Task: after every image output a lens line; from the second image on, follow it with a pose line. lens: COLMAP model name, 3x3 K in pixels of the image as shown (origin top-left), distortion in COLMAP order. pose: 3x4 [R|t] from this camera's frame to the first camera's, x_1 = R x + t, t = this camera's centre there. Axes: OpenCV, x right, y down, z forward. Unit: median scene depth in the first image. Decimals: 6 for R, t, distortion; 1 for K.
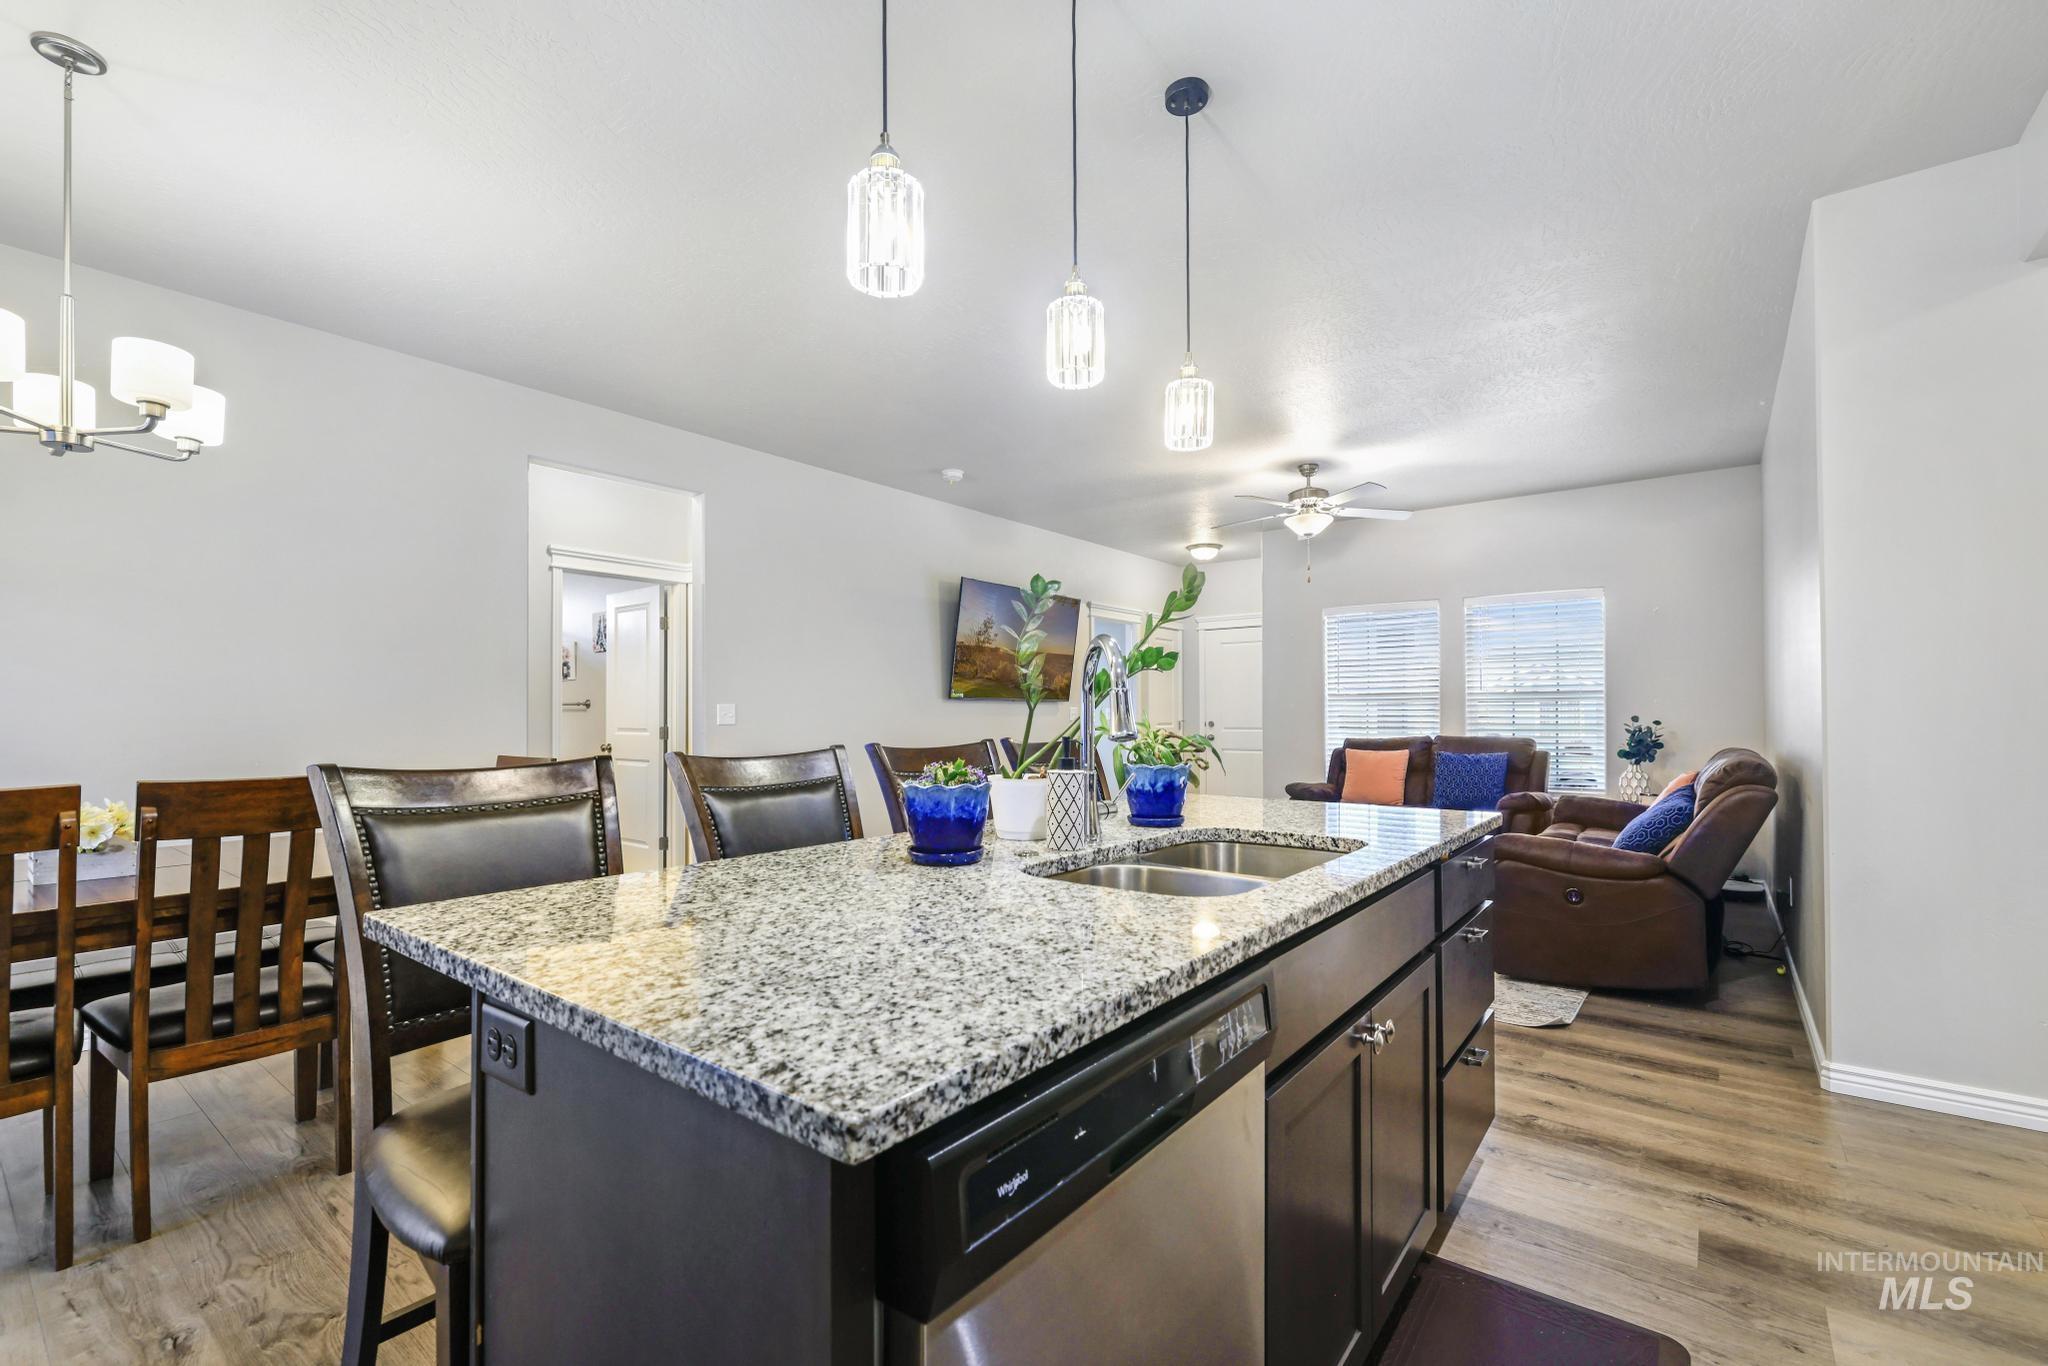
lens RADIAL K [[890.5, 0, 1013.7], [0, 890.5, 689.4], [0, 0, 1]] dist [-0.028190, 0.005054]
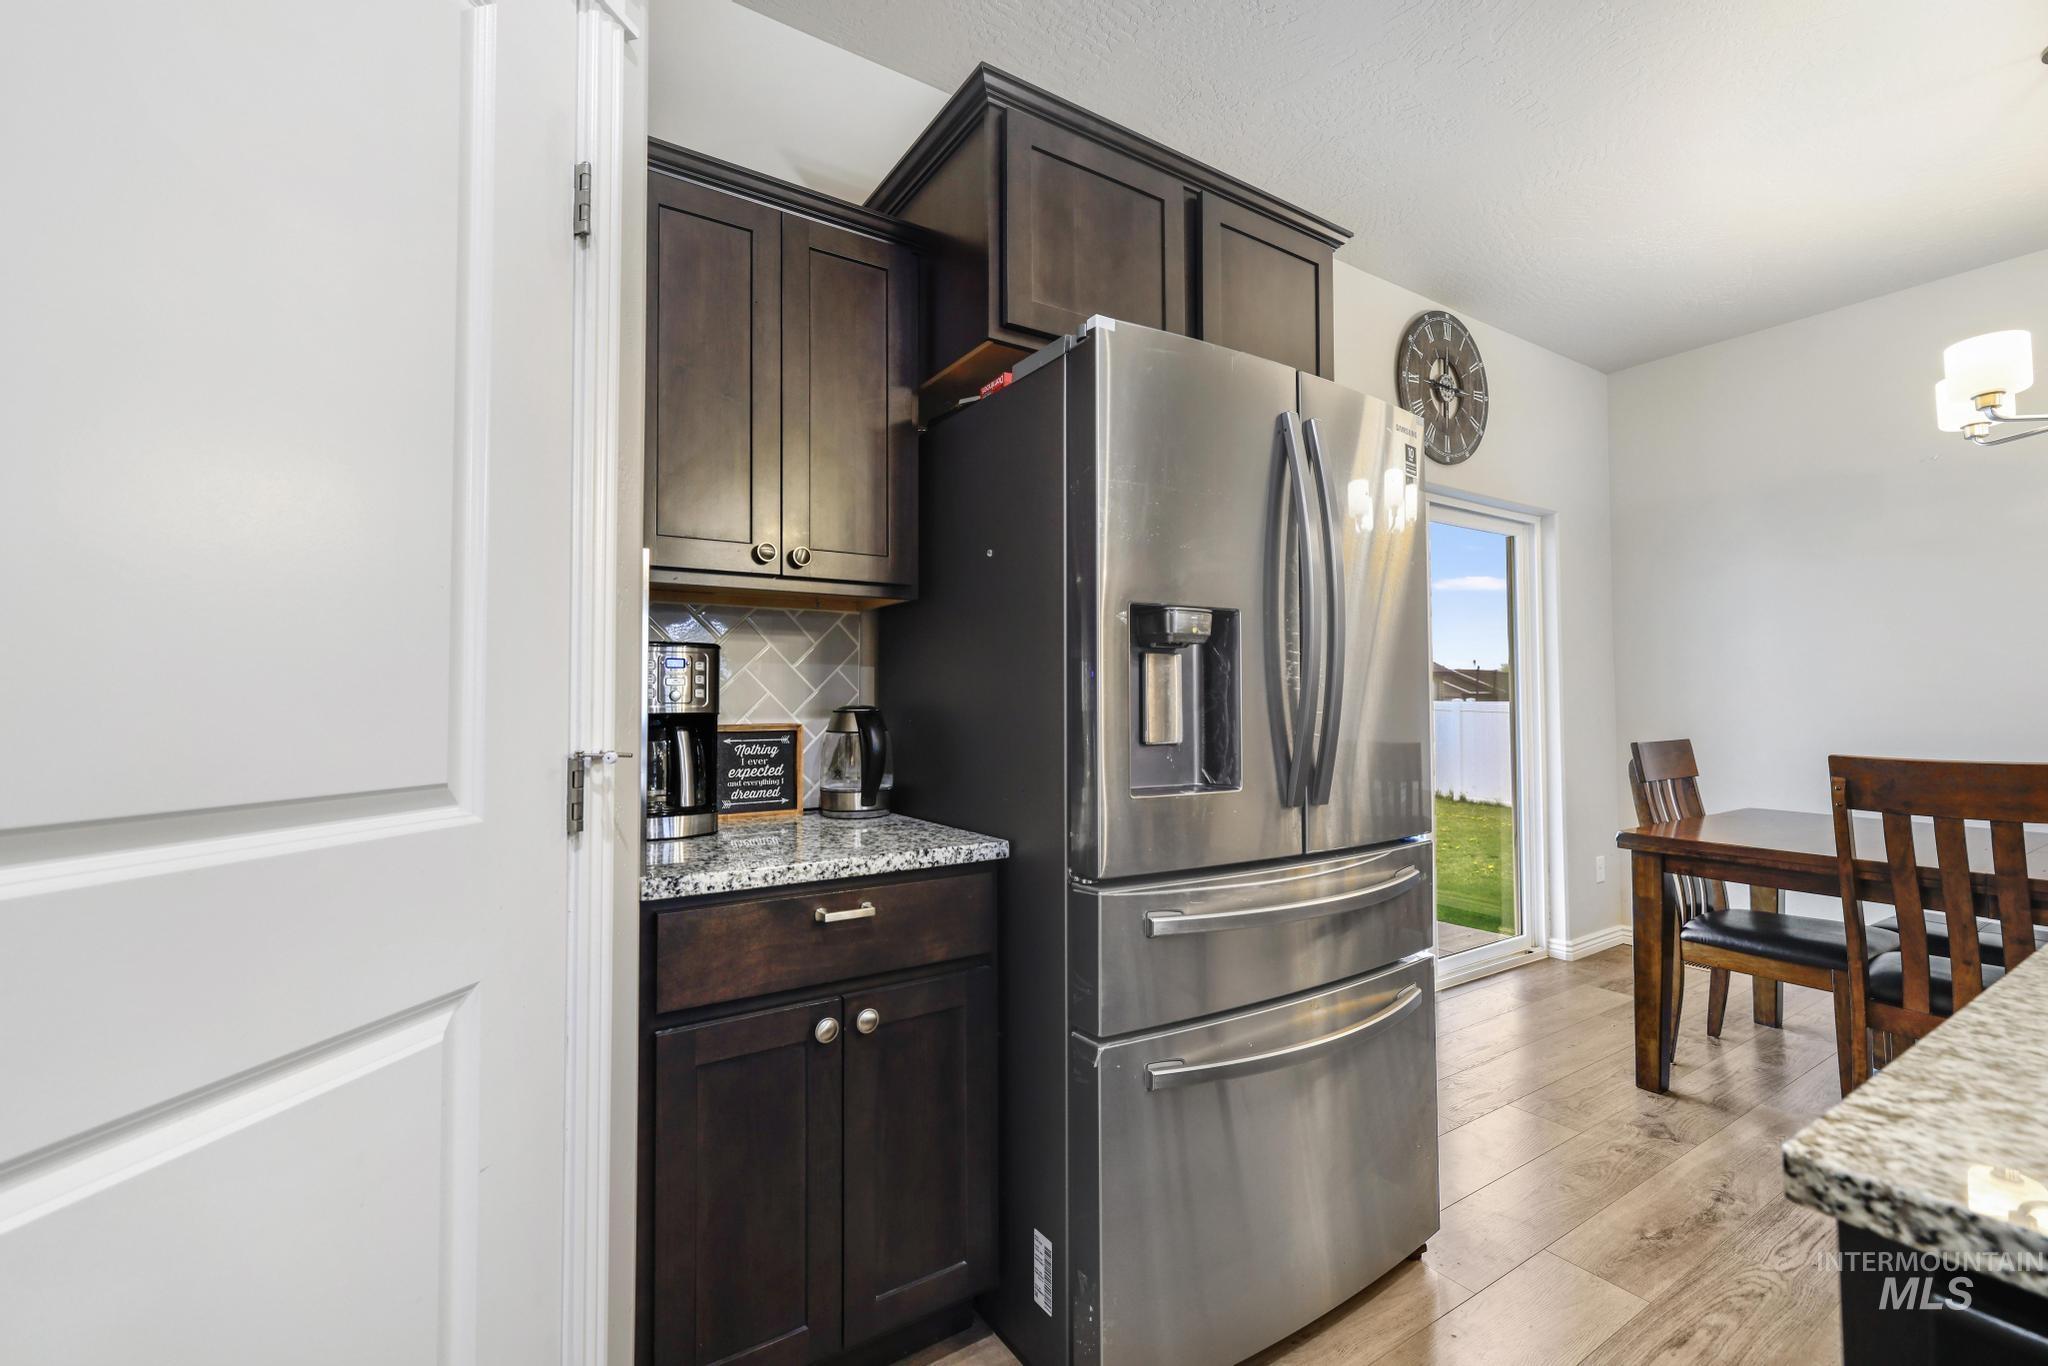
lens RADIAL K [[890.5, 0, 1028.2], [0, 890.5, 674.9], [0, 0, 1]] dist [-0.028190, 0.005054]
pose [[-0.319874, -0.037968, -0.946699, 0.422091], [0.019752, 0.998712, -0.046728, 0.021574], [0.947254, -0.033646, -0.318712, 0.276405]]
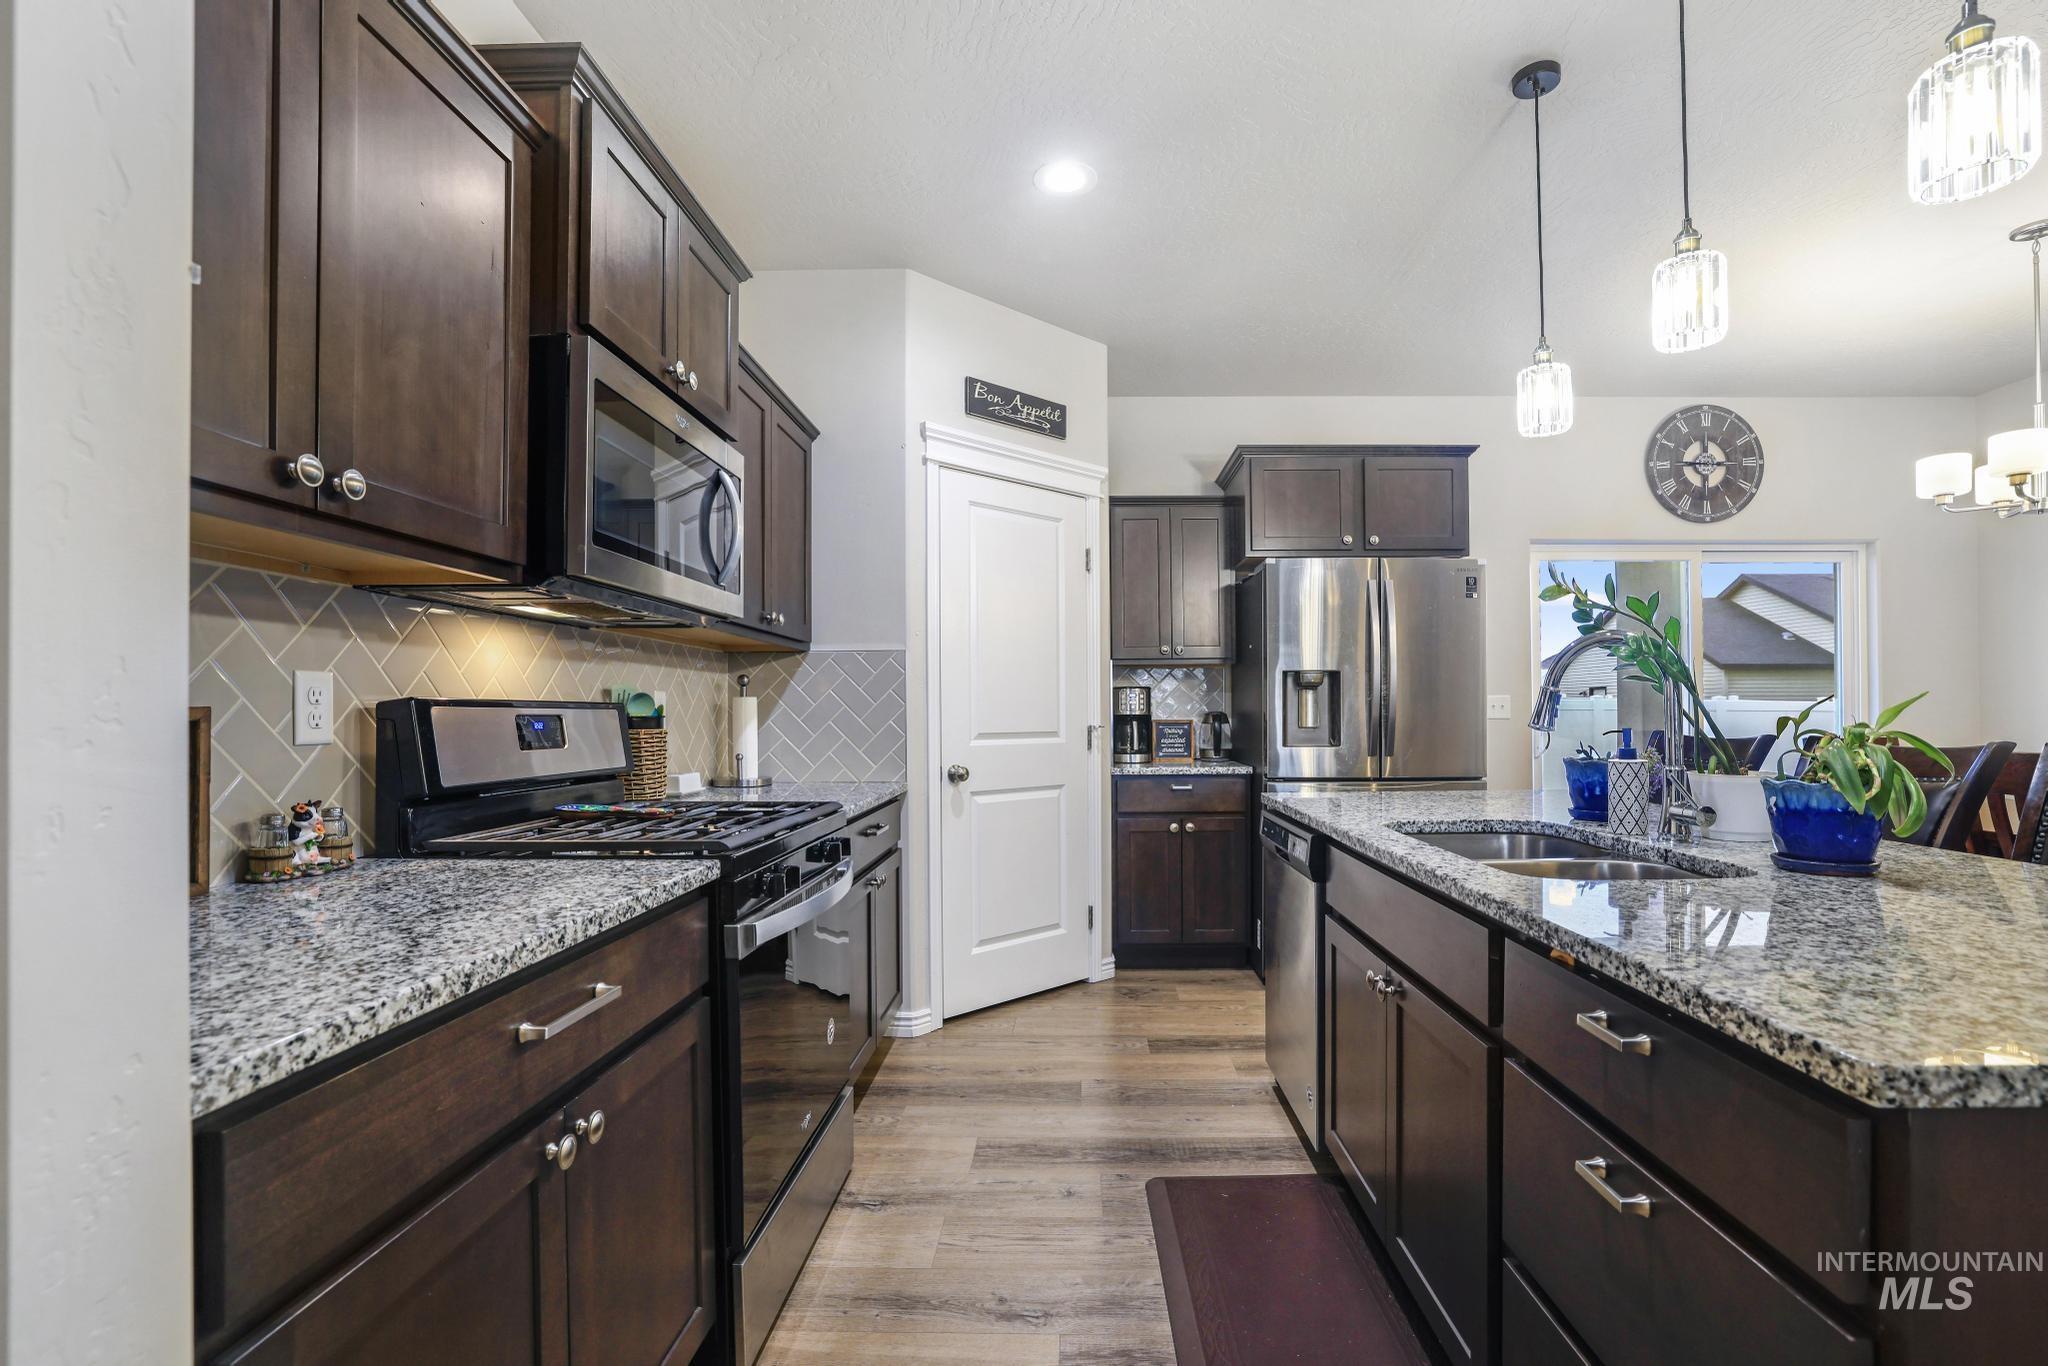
lens RADIAL K [[890.5, 0, 1047.3], [0, 890.5, 704.0], [0, 0, 1]] dist [-0.028190, 0.005054]
pose [[-0.805710, -0.009701, -0.592231, 1.605250], [0.009659, 0.999518, -0.029514, 0.063364], [0.592232, -0.029500, -0.805227, 1.876329]]
